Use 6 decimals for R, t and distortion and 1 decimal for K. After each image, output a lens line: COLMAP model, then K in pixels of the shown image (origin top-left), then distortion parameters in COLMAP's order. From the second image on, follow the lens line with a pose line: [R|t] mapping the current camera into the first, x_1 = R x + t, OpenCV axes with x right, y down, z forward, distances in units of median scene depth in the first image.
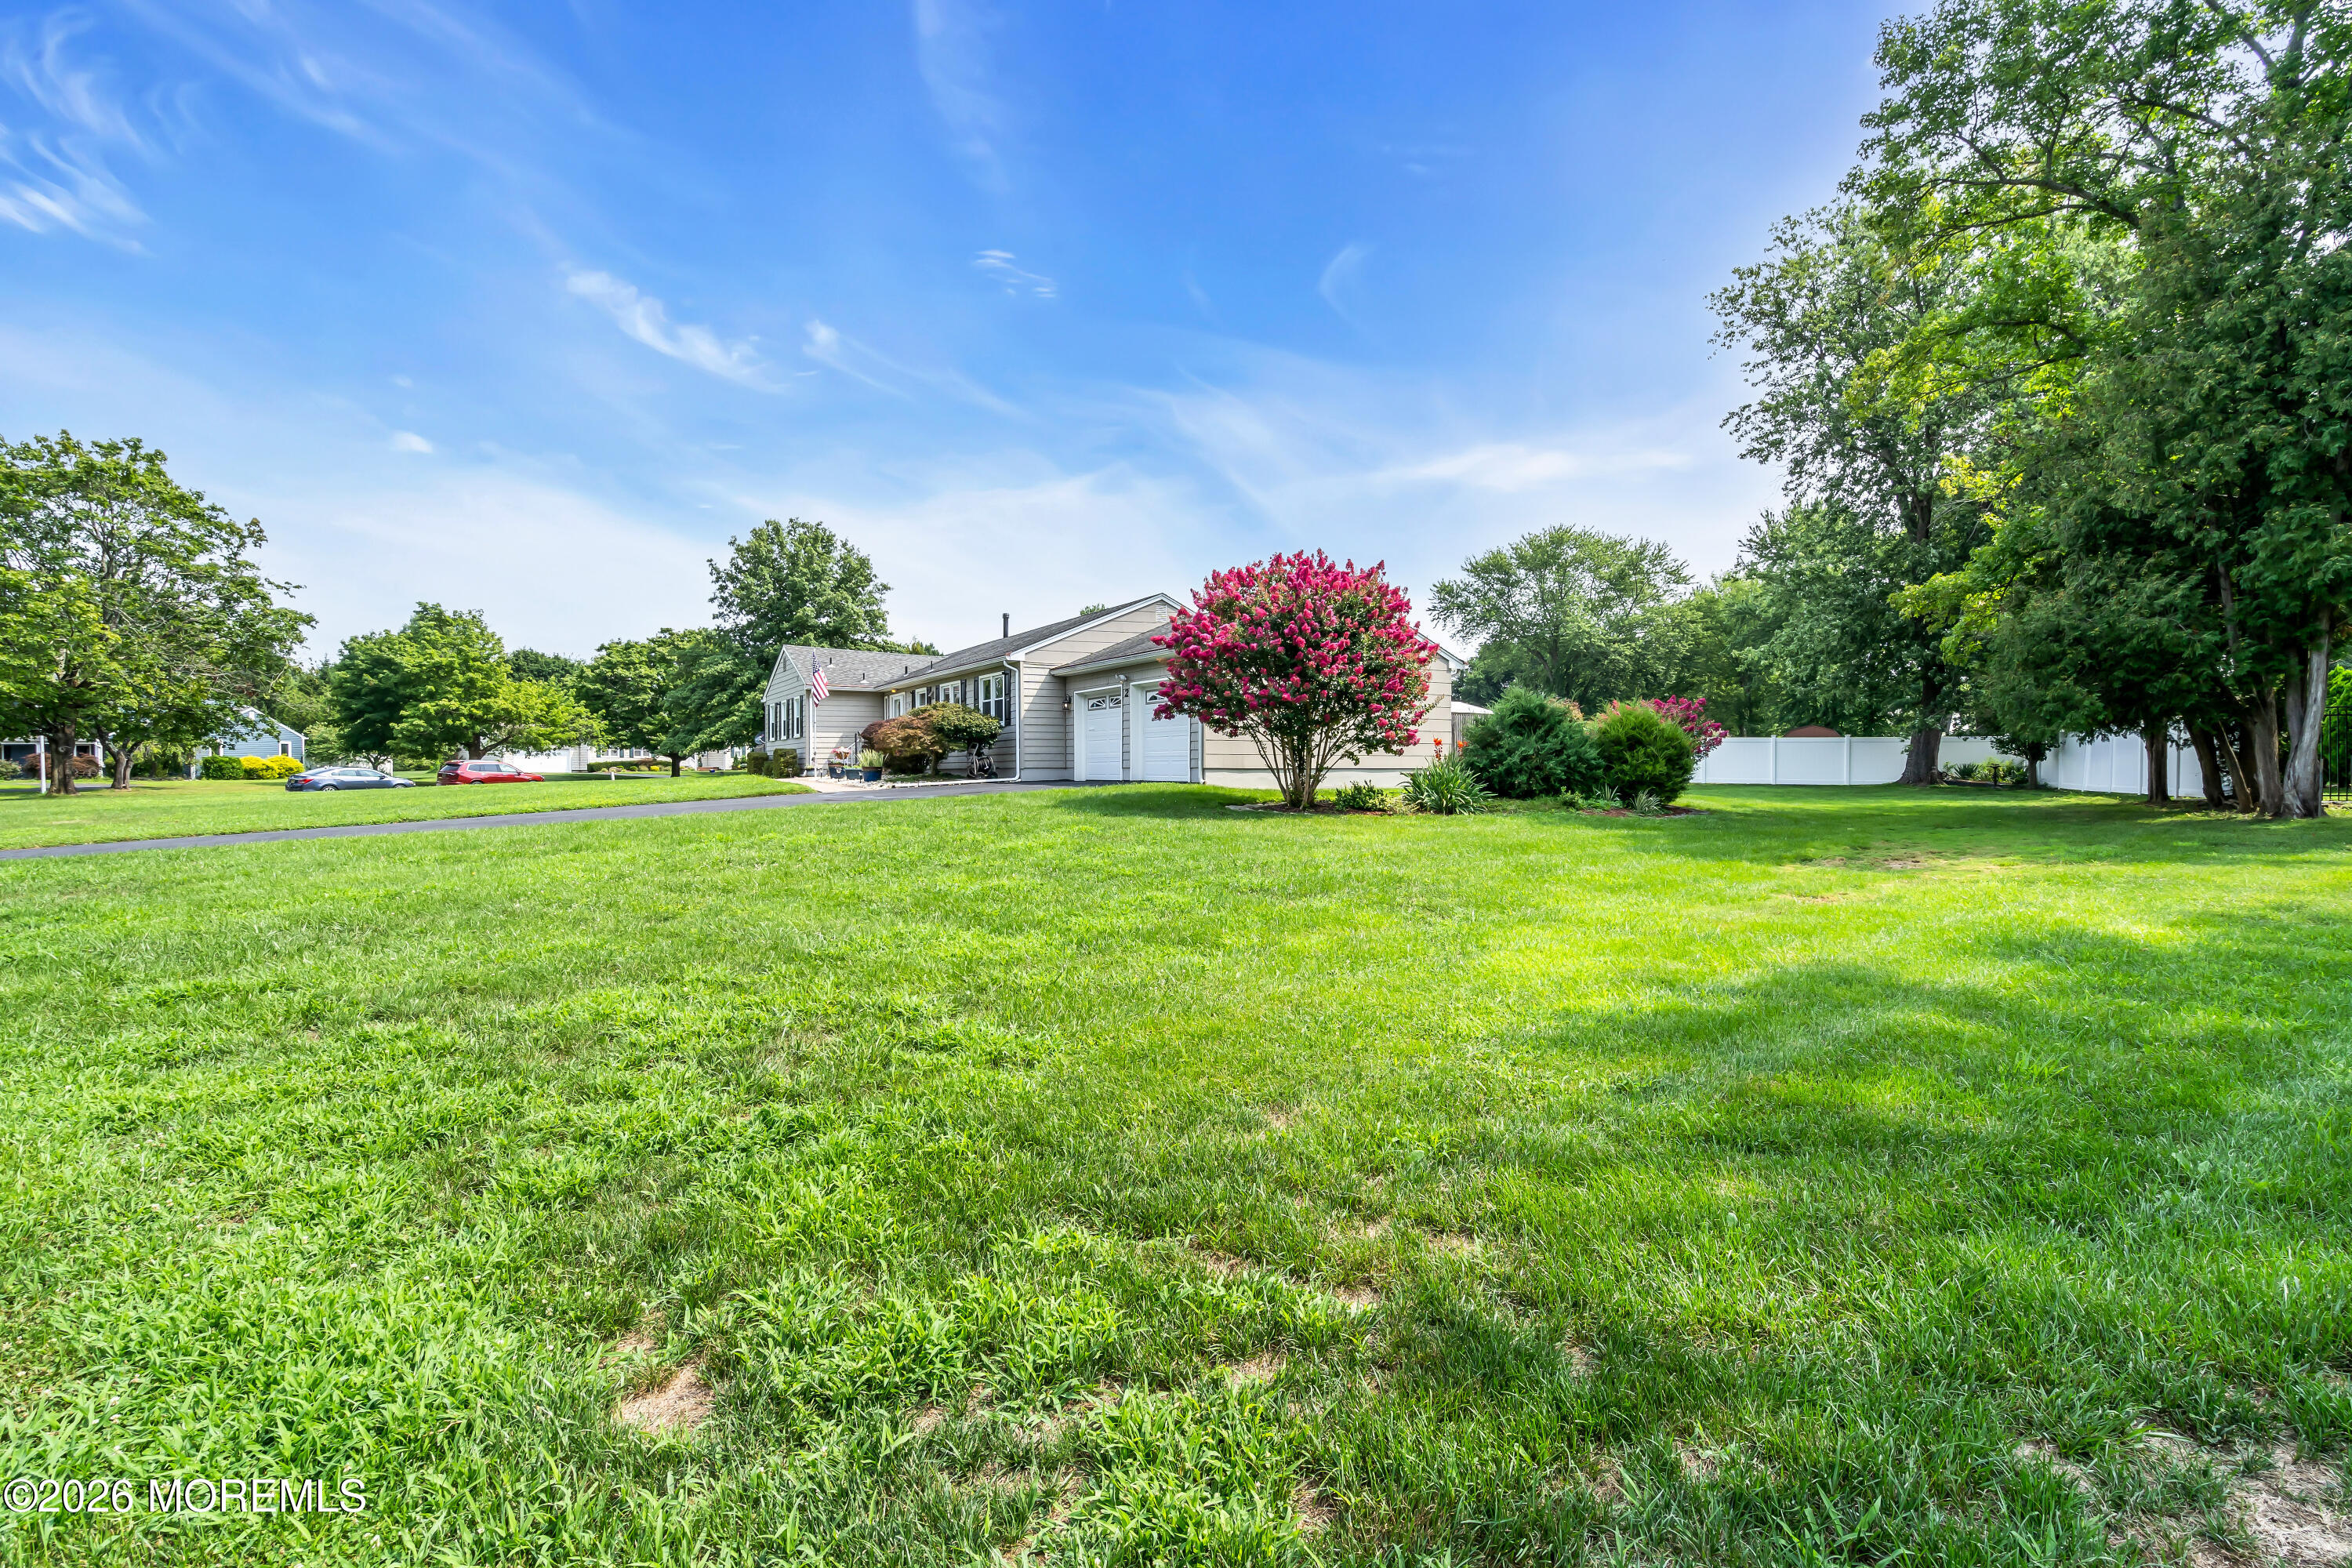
lens RADIAL K [[1065.9, 0, 1171.2], [0, 1065.9, 770.6], [0, 0, 1]] dist [-0.000532, 0.000772]
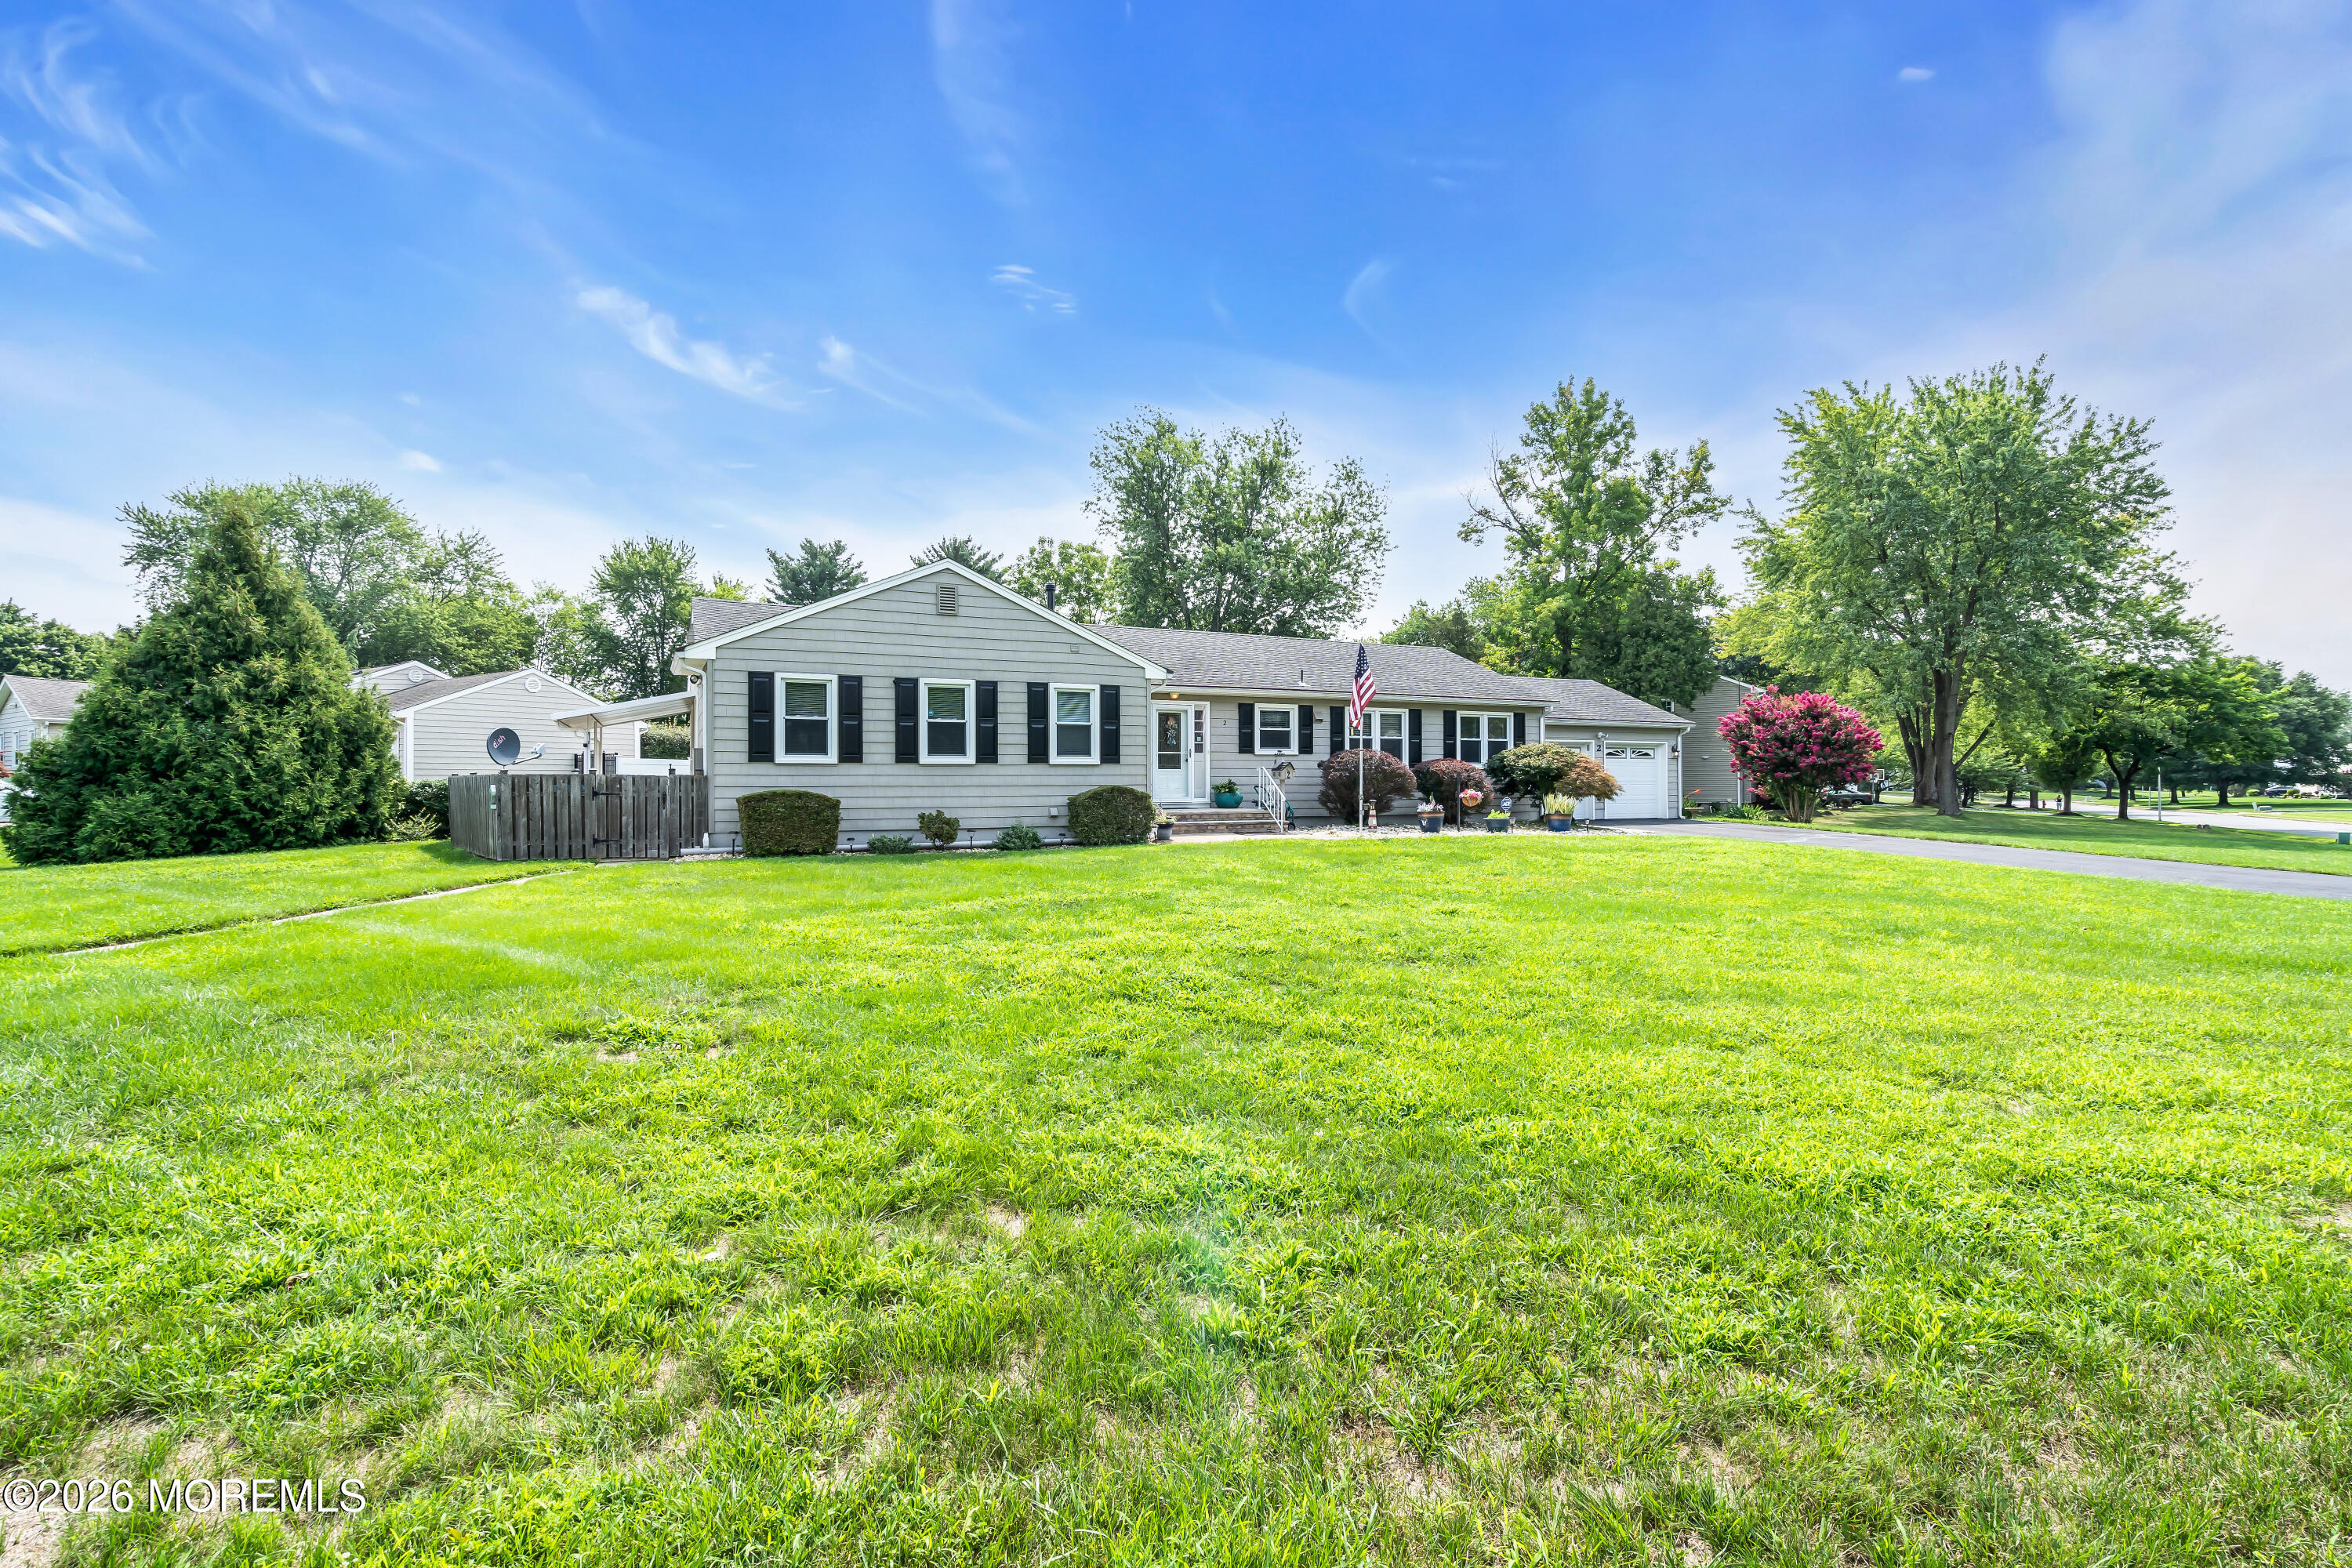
lens RADIAL K [[1065.9, 0, 1171.2], [0, 1065.9, 770.6], [0, 0, 1]] dist [-0.000532, 0.000772]
pose [[0.088634, 0.017116, 0.995917, -0.518350], [0.005531, 0.999828, -0.017676, -0.011371], [-0.996049, 0.007075, 0.088524, 0.551439]]
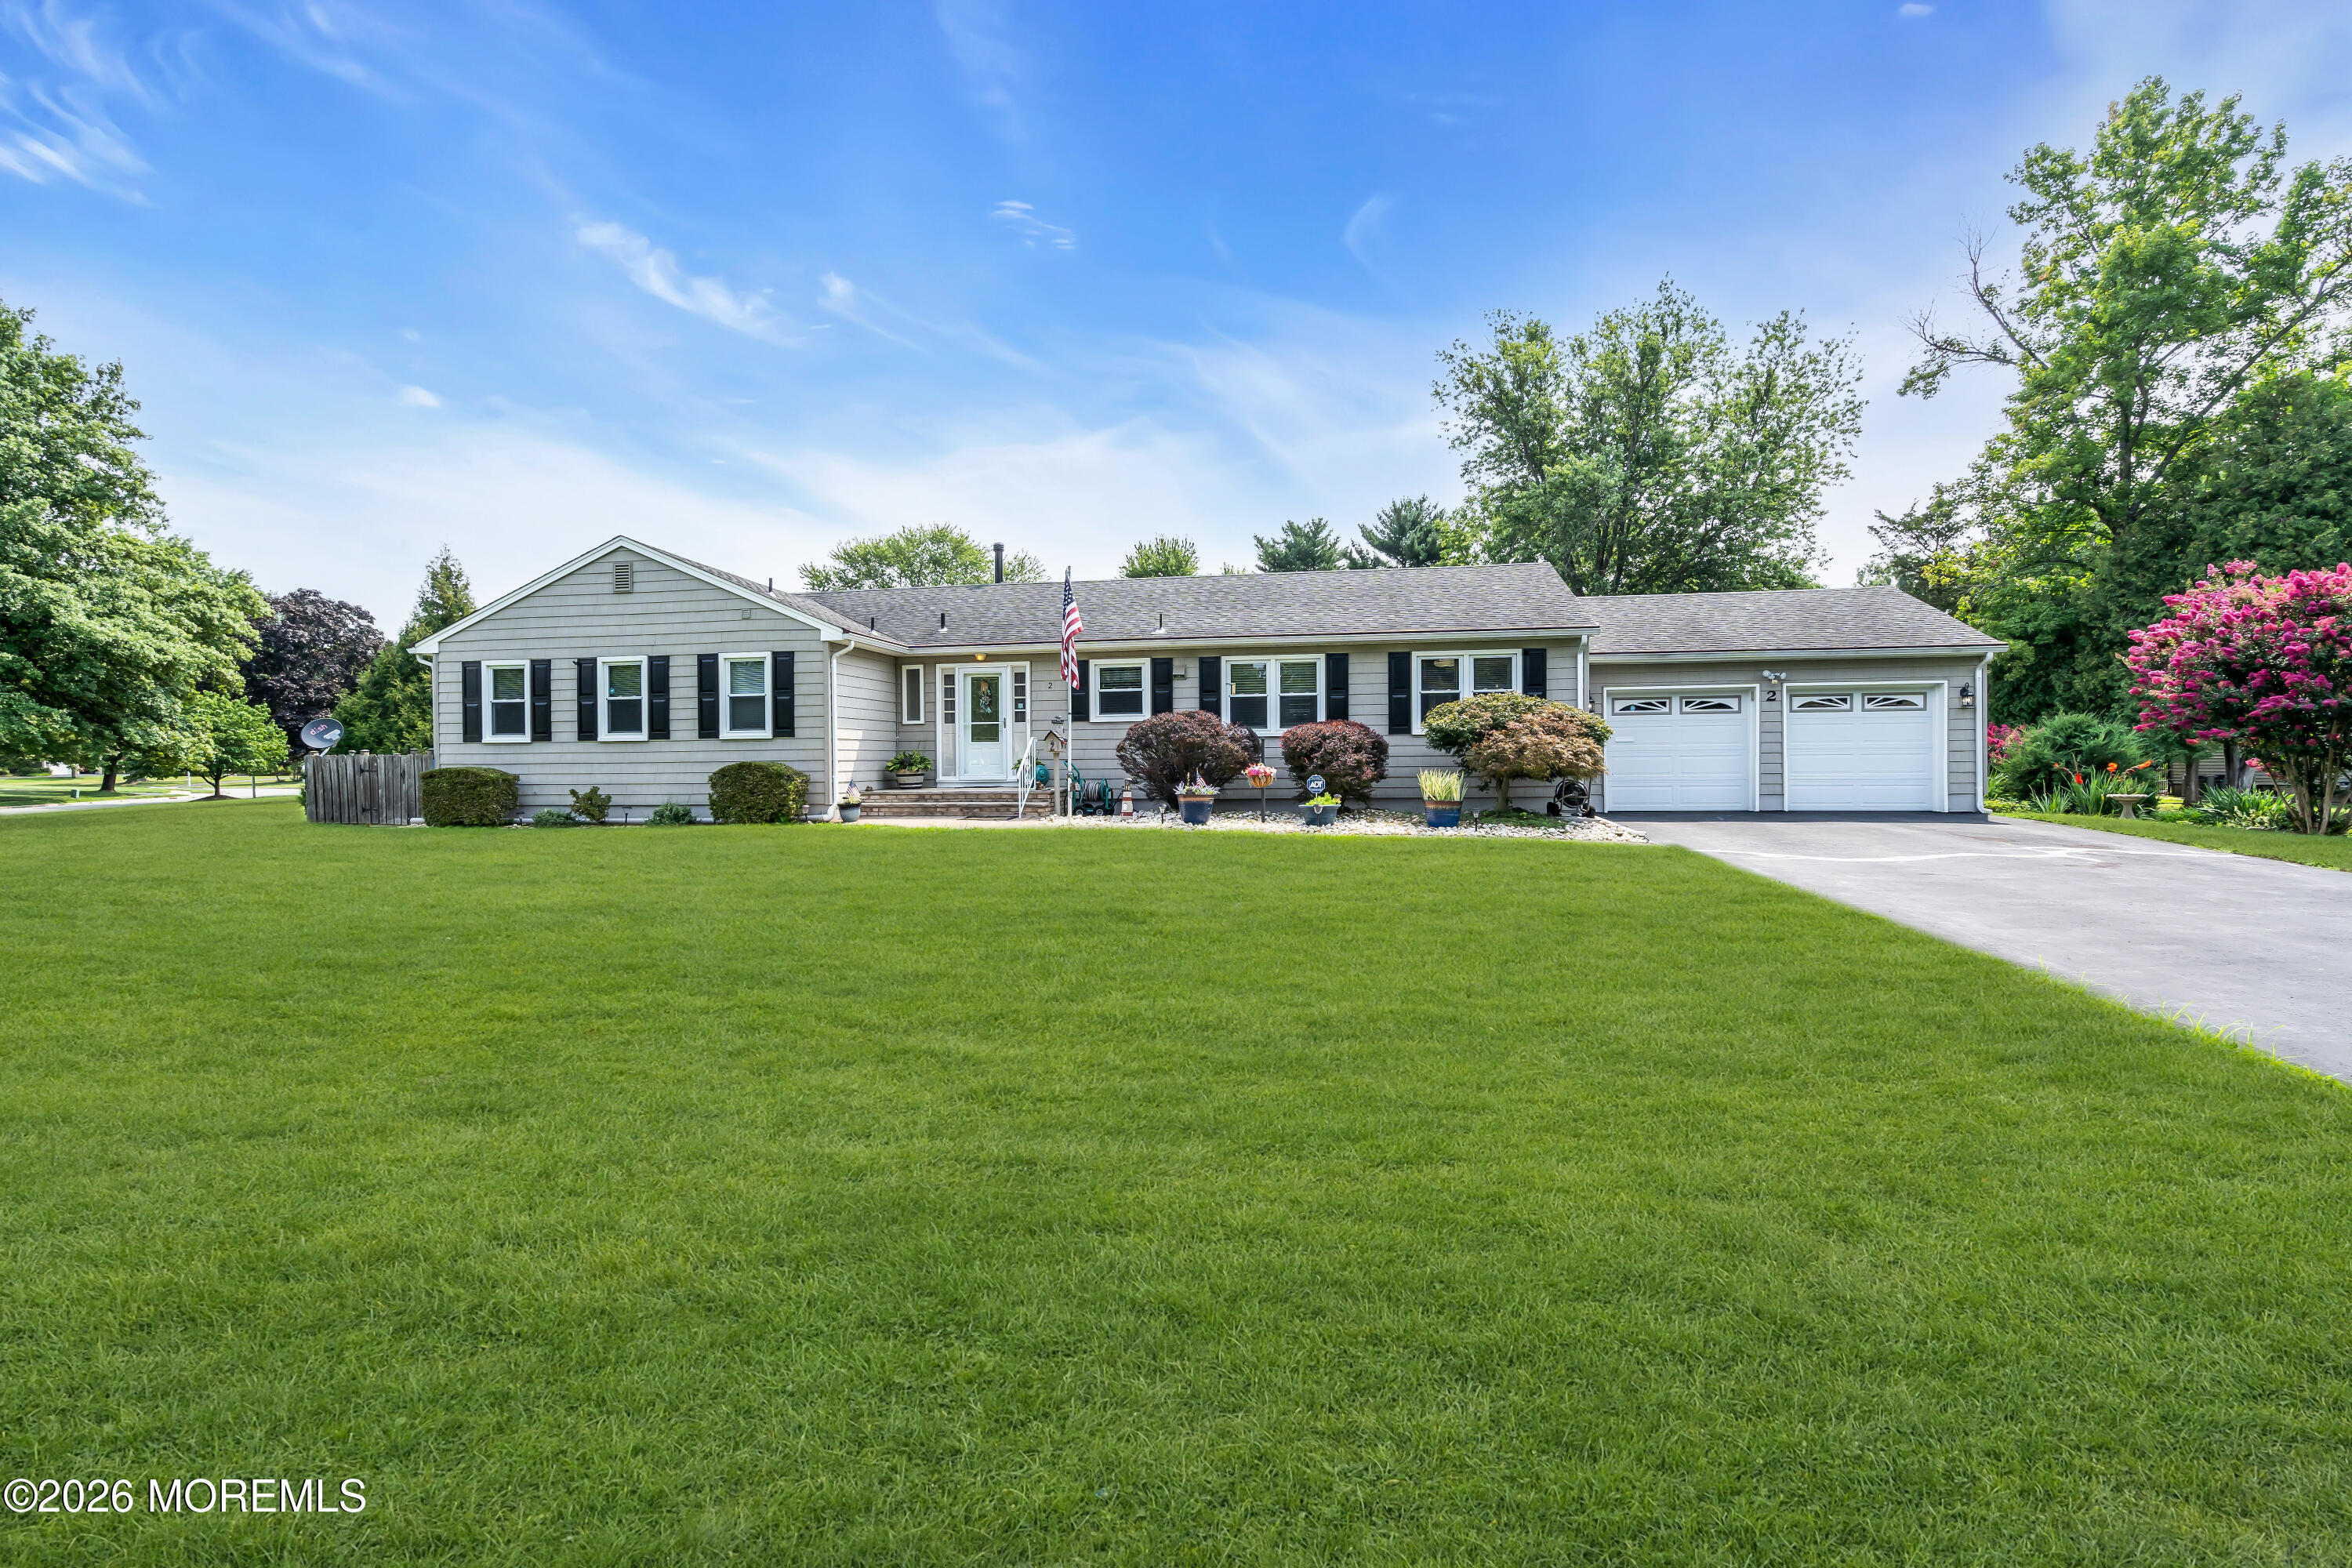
lens RADIAL K [[1065.9, 0, 1171.2], [0, 1065.9, 770.6], [0, 0, 1]] dist [-0.000532, 0.000772]
pose [[0.654247, -0.005304, 0.756263, -0.356008], [0.007886, 0.999969, 0.000191, -0.009367], [-0.756240, 0.005840, 0.654268, 0.330803]]
